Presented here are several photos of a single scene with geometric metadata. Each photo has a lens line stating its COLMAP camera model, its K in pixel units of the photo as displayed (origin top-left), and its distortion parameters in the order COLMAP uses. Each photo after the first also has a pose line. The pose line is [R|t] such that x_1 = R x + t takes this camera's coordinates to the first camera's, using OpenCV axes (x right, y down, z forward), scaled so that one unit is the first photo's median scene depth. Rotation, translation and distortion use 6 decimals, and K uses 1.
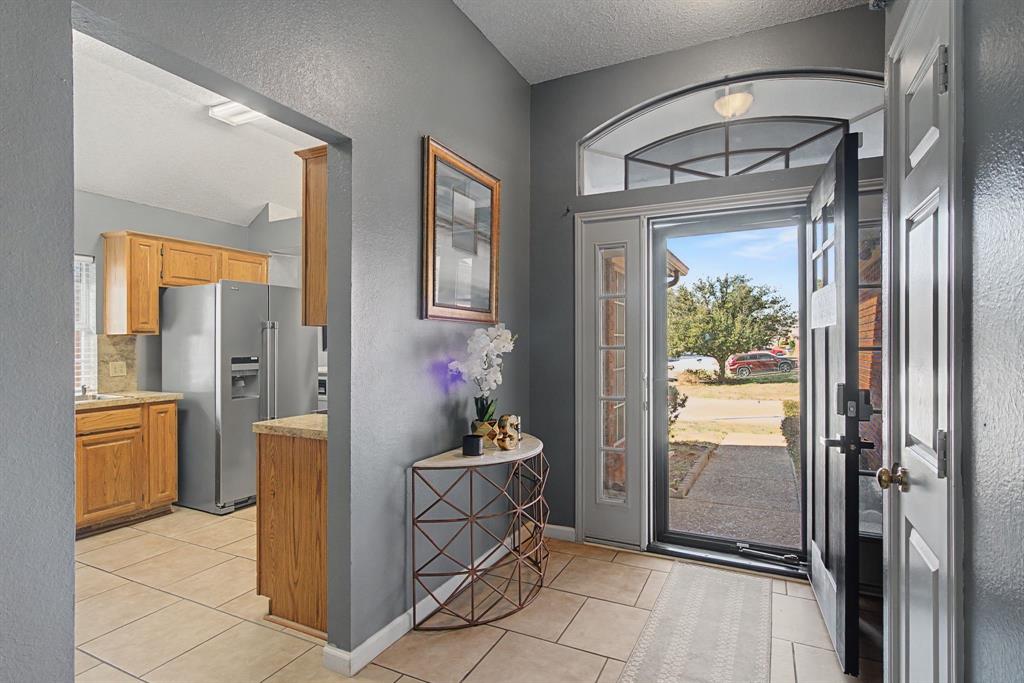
lens RADIAL K [[527.2, 0, 519.2], [0, 527.2, 345.2], [0, 0, 1]] dist [0.000972, 0.001484]
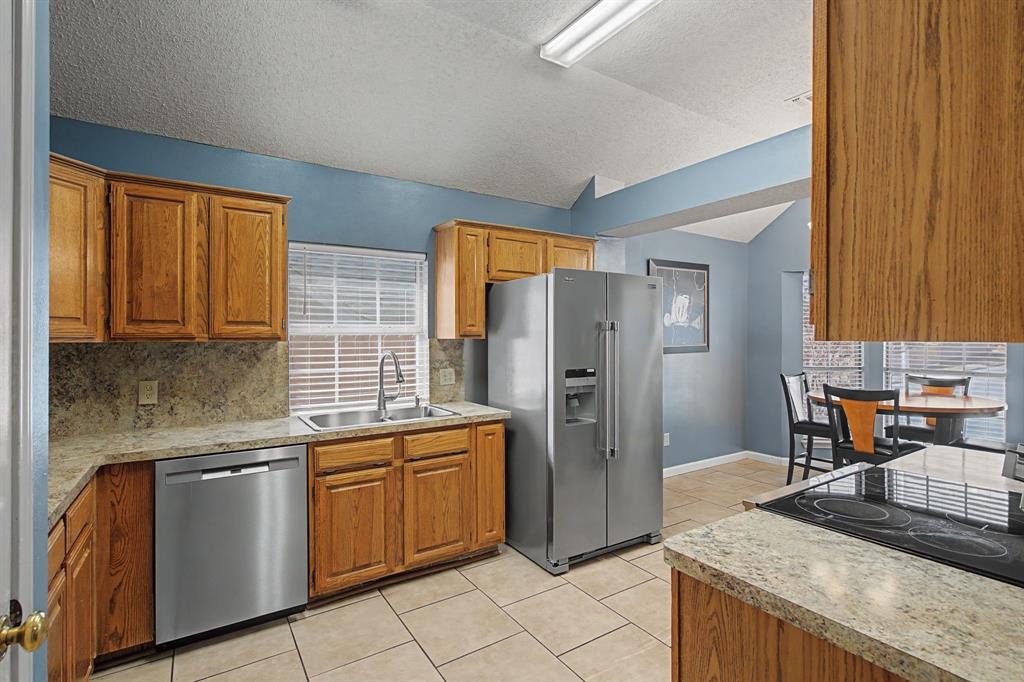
lens RADIAL K [[477.5, 0, 508.7], [0, 477.5, 339.8], [0, 0, 1]] dist [-0.004046, -0.000781]
pose [[0.861081, 0.003411, -0.508457, -0.263387], [0.000124, 0.999976, 0.006918, -0.024353], [0.508468, -0.006020, 0.861060, 0.361600]]
